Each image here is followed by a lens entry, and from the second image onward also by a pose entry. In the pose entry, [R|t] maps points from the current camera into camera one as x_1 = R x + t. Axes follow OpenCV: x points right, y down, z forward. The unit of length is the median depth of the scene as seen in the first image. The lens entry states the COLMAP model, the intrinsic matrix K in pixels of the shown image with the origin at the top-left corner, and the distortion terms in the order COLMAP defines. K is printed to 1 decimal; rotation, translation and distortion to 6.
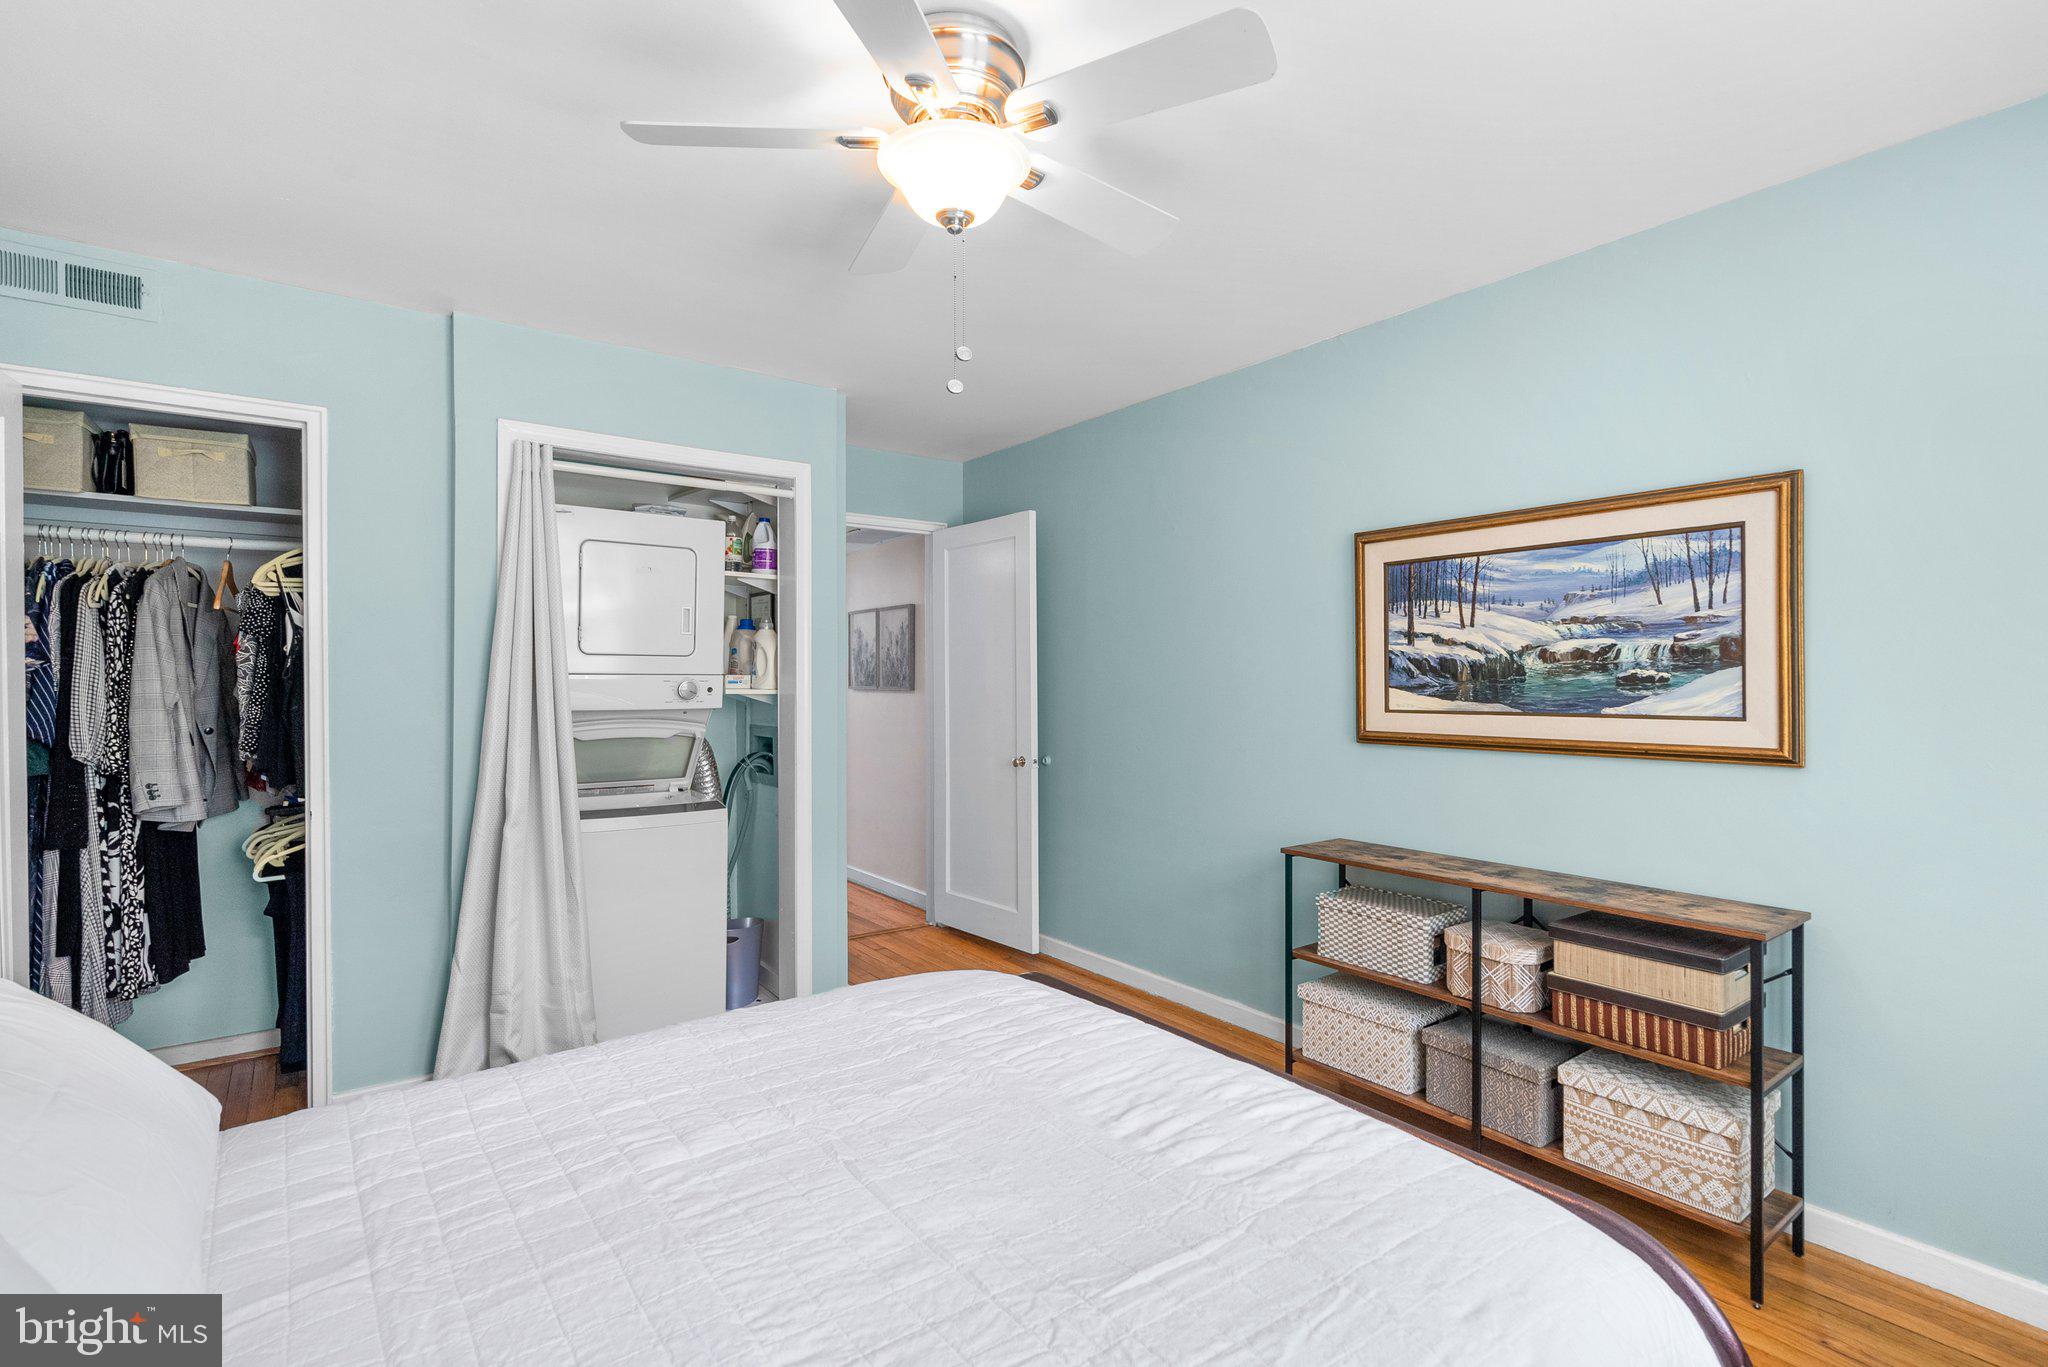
lens RADIAL K [[941.2, 0, 1013.9], [0, 941.2, 679.5], [0, 0, 1]] dist [-0.005133, 0.003091]
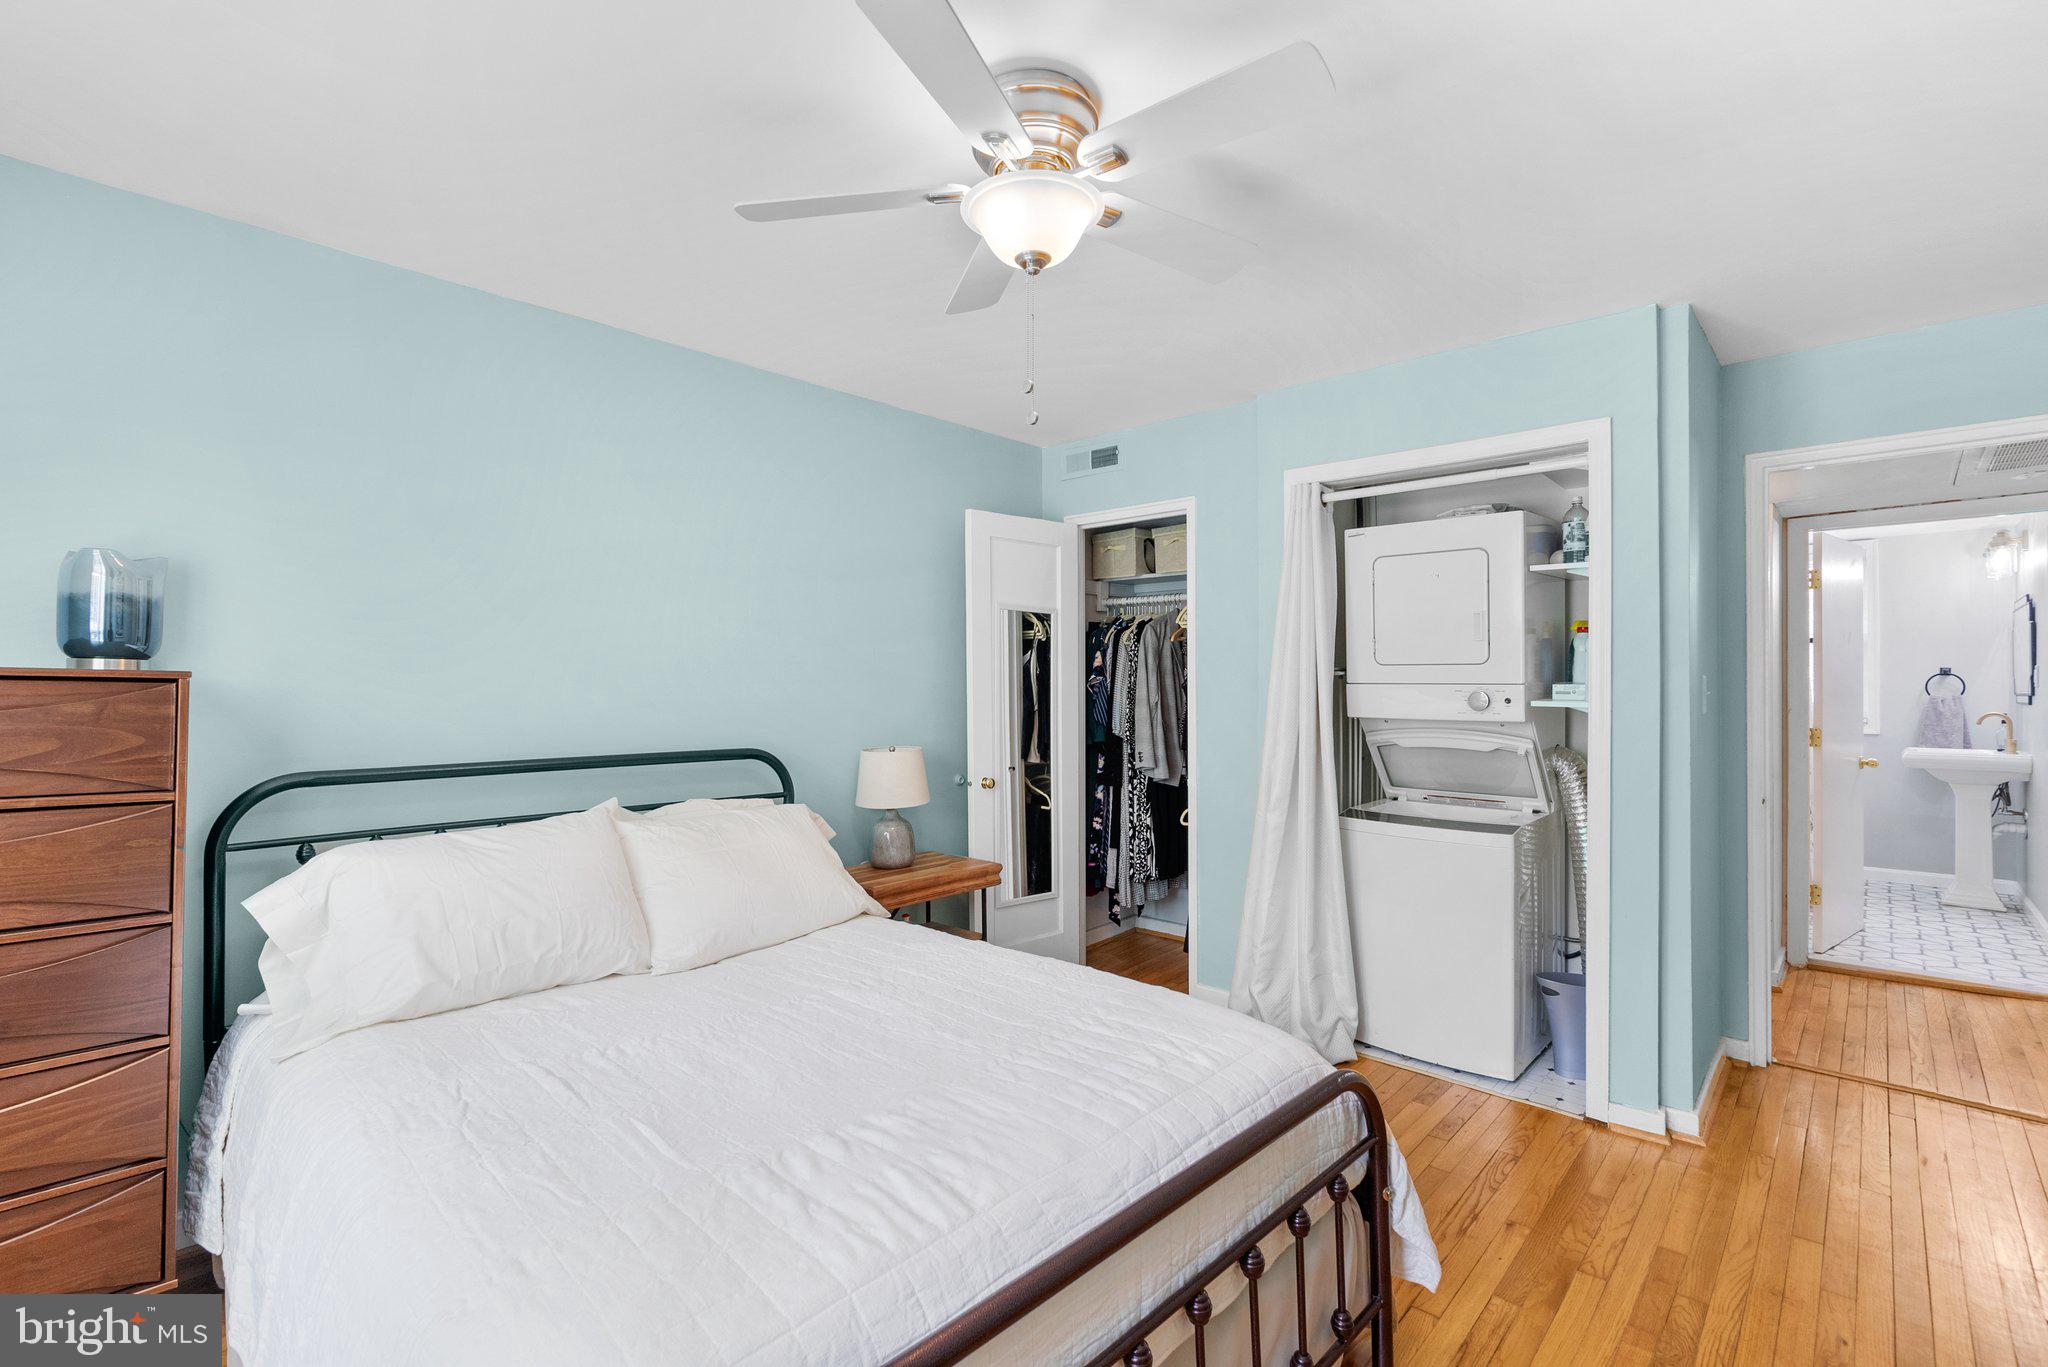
lens RADIAL K [[941.2, 0, 1030.4], [0, 941.2, 679.7], [0, 0, 1]] dist [-0.005133, 0.003091]
pose [[0.176598, -0.003750, -0.984276, 0.647263], [-0.001547, 0.999990, -0.004088, -0.006885], [0.984282, 0.002244, 0.176590, 0.533146]]
